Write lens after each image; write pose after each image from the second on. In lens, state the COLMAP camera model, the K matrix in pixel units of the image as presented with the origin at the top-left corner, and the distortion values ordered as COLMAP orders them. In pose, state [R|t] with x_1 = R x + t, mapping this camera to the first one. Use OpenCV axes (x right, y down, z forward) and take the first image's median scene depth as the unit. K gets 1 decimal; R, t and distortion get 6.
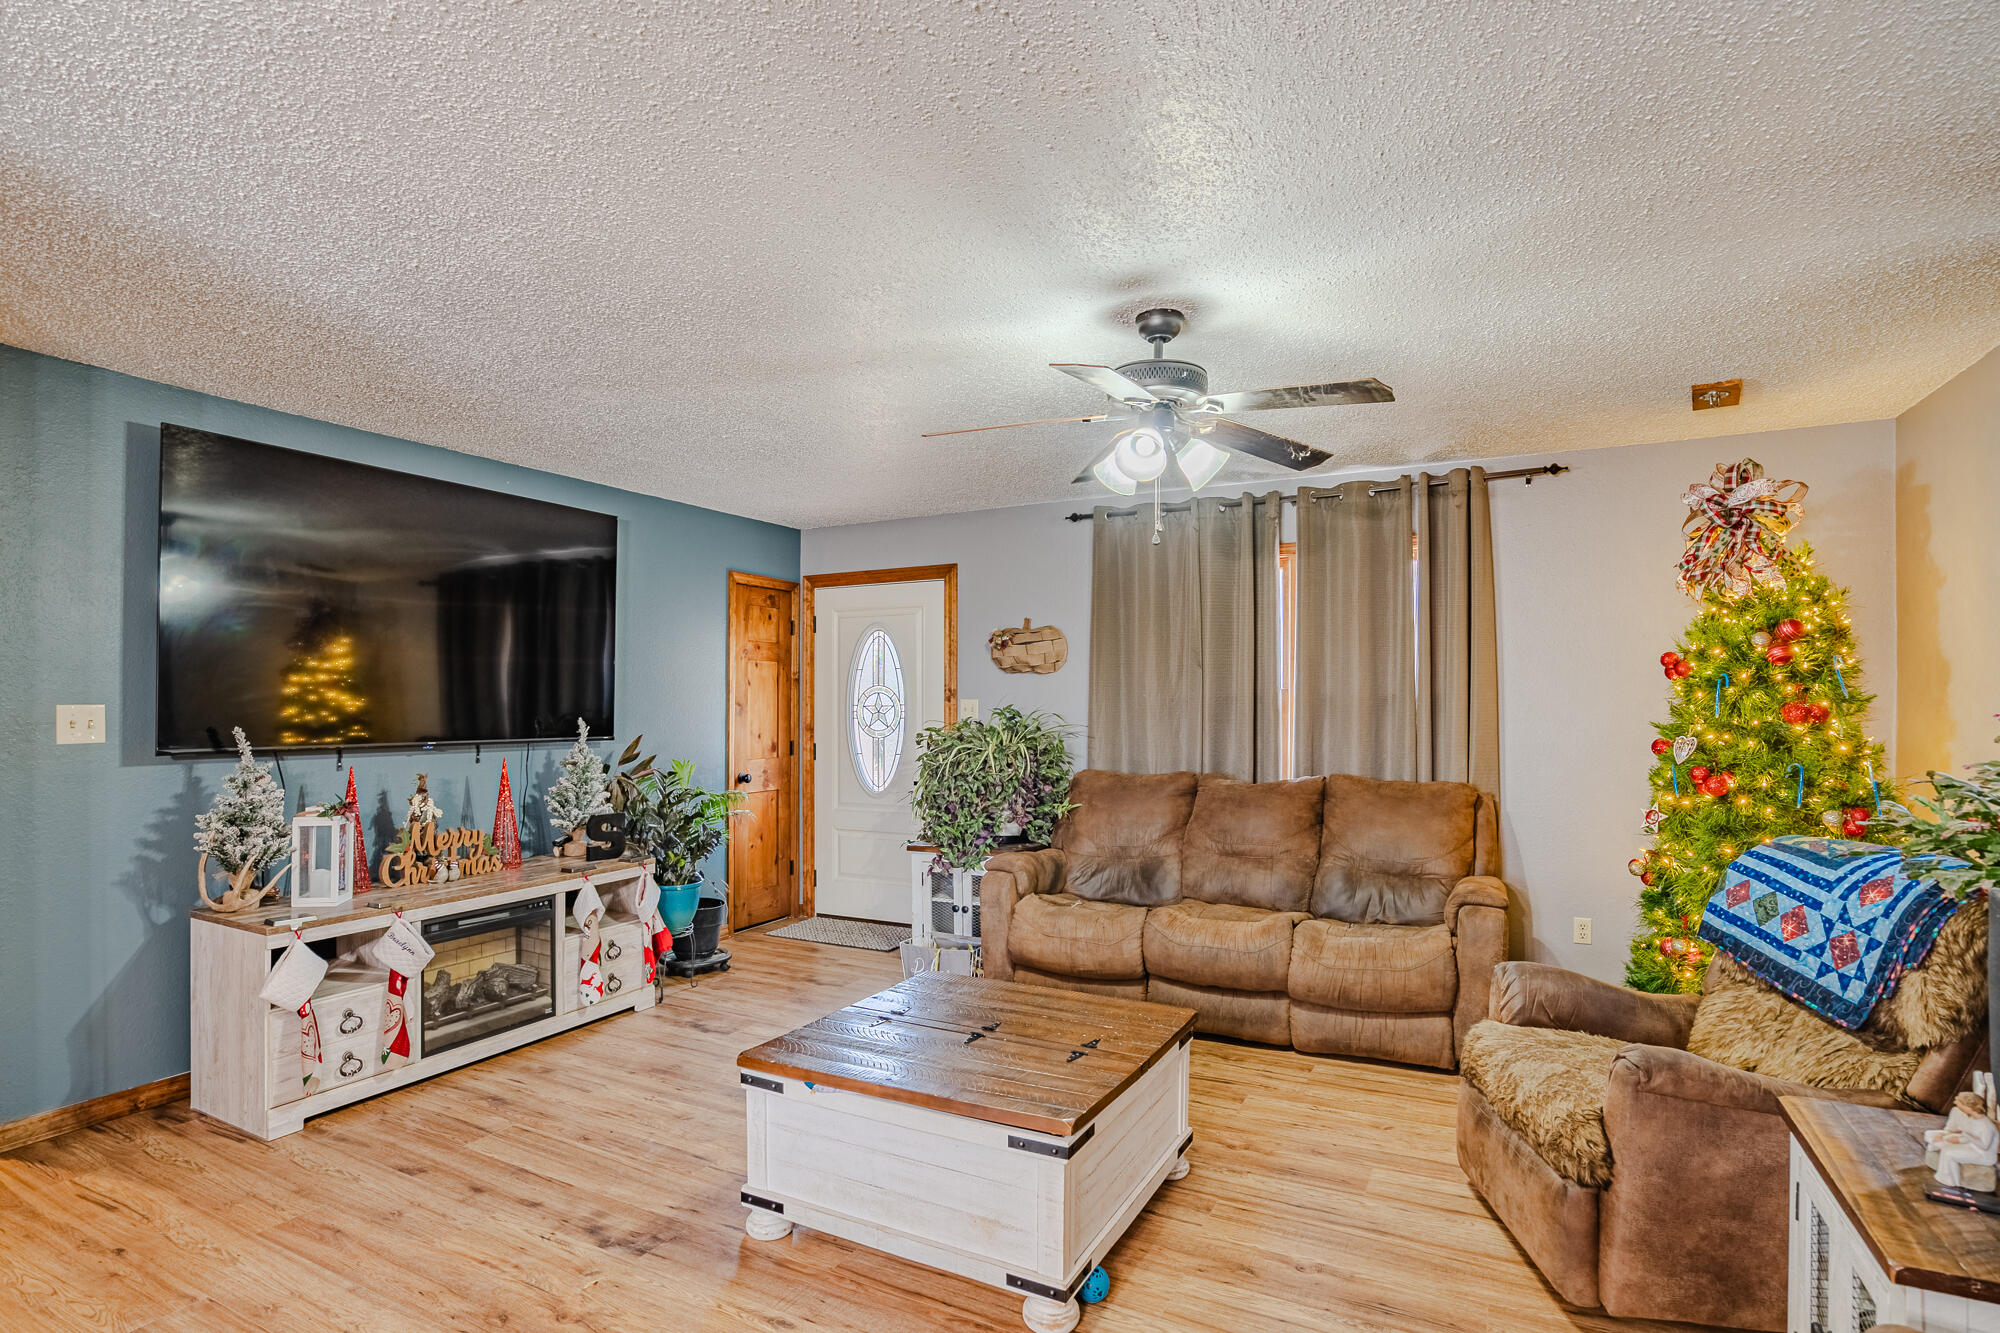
lens RADIAL K [[945.3, 0, 1000.0], [0, 945.3, 666.5], [0, 0, 1]] dist [-0.034444, 0.000357]
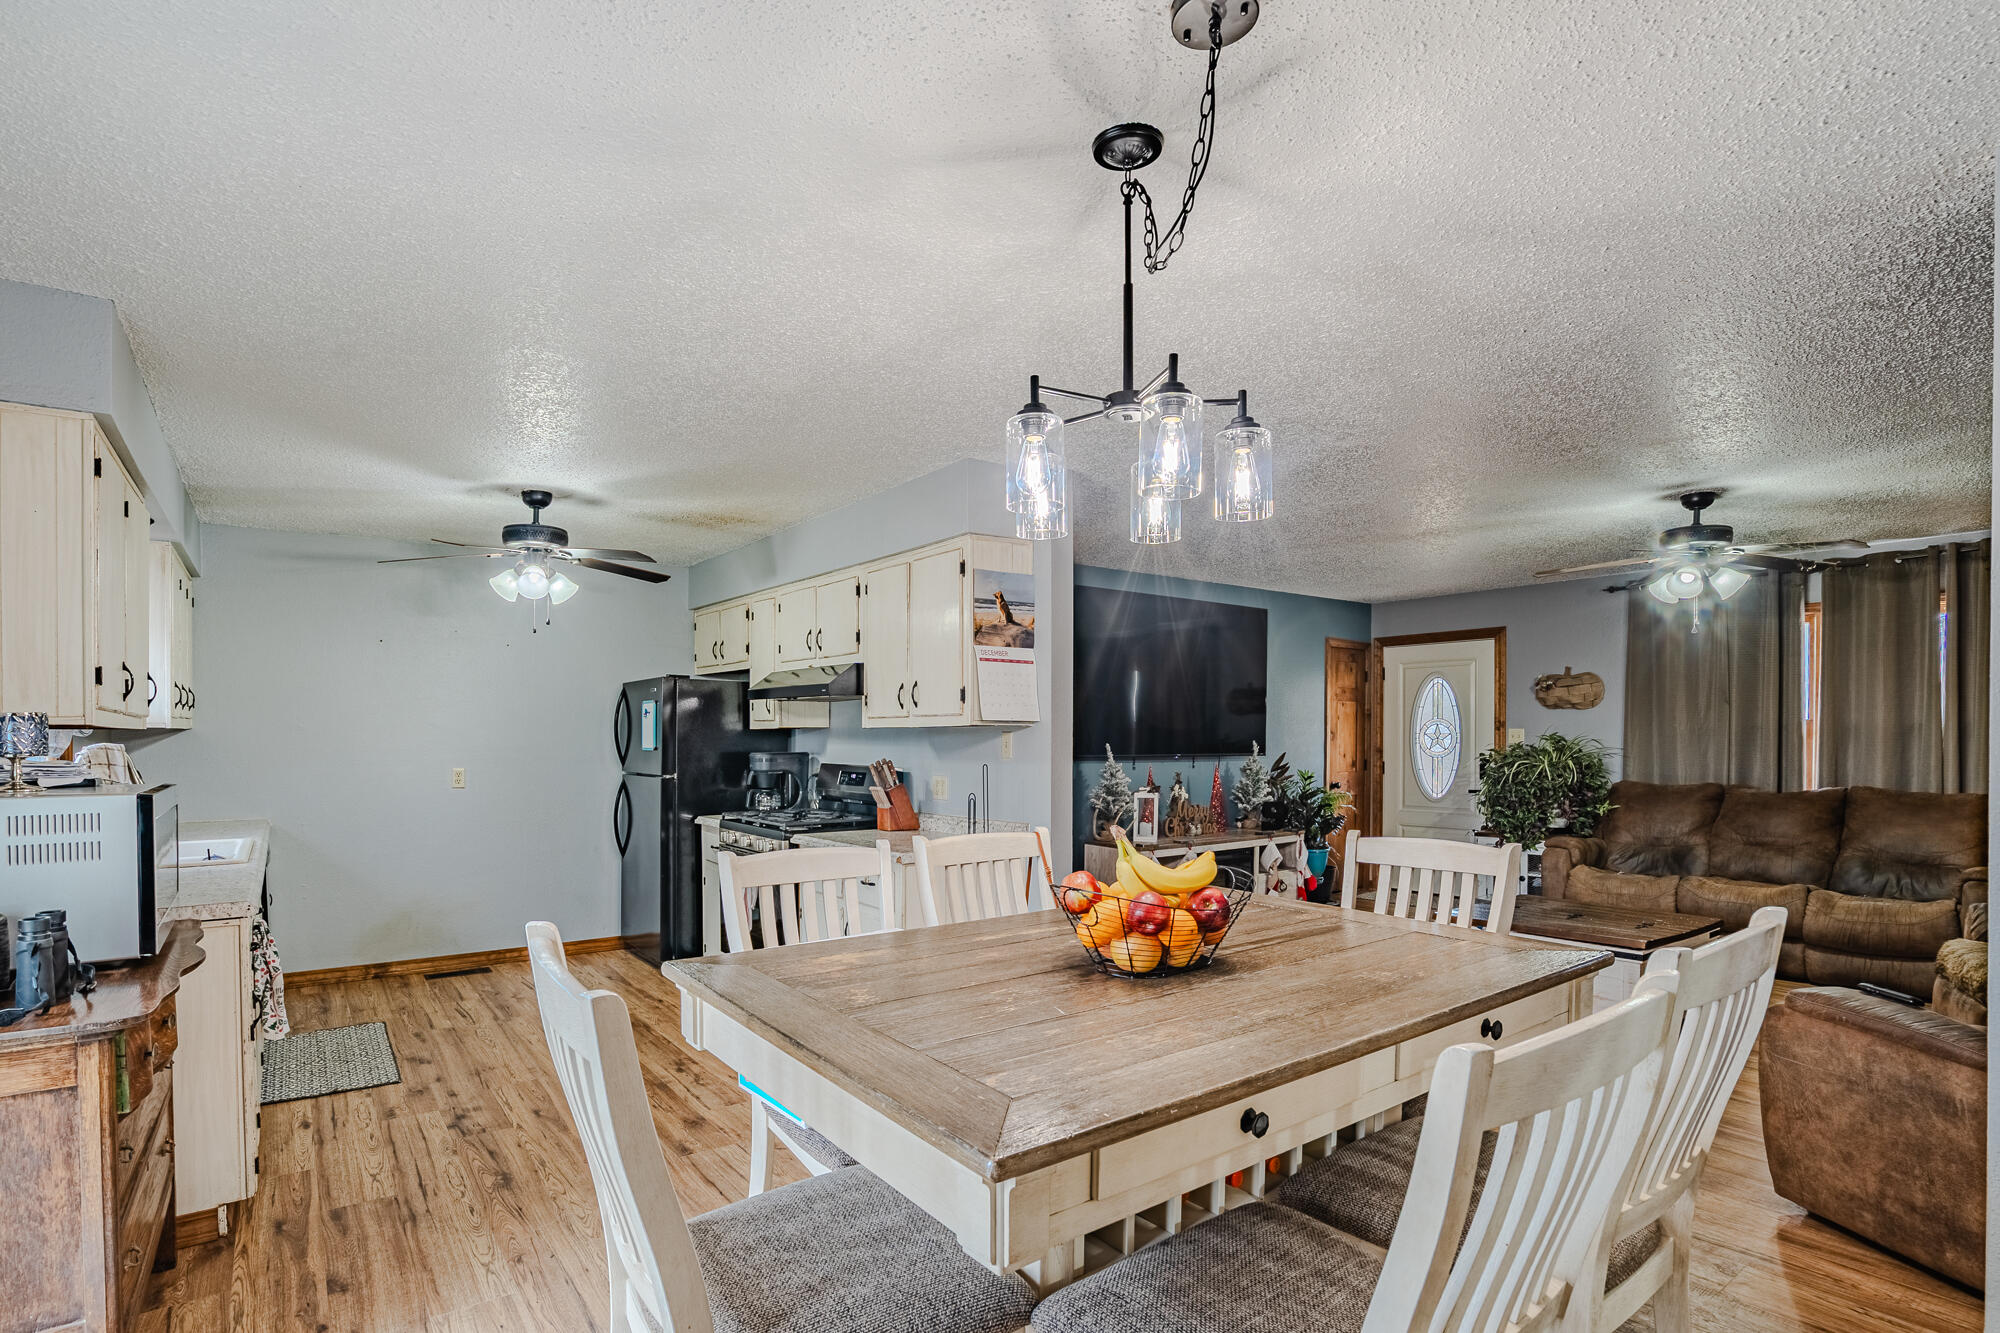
lens RADIAL K [[957.7, 0, 1007.5], [0, 957.7, 732.0], [0, 0, 1]] dist [-0.033562, 0.018916]
pose [[0.903352, -0.001362, -0.428898, -0.128113], [0.016148, 0.999394, 0.030838, -0.015928], [0.428596, -0.034783, 0.902826, -0.616173]]
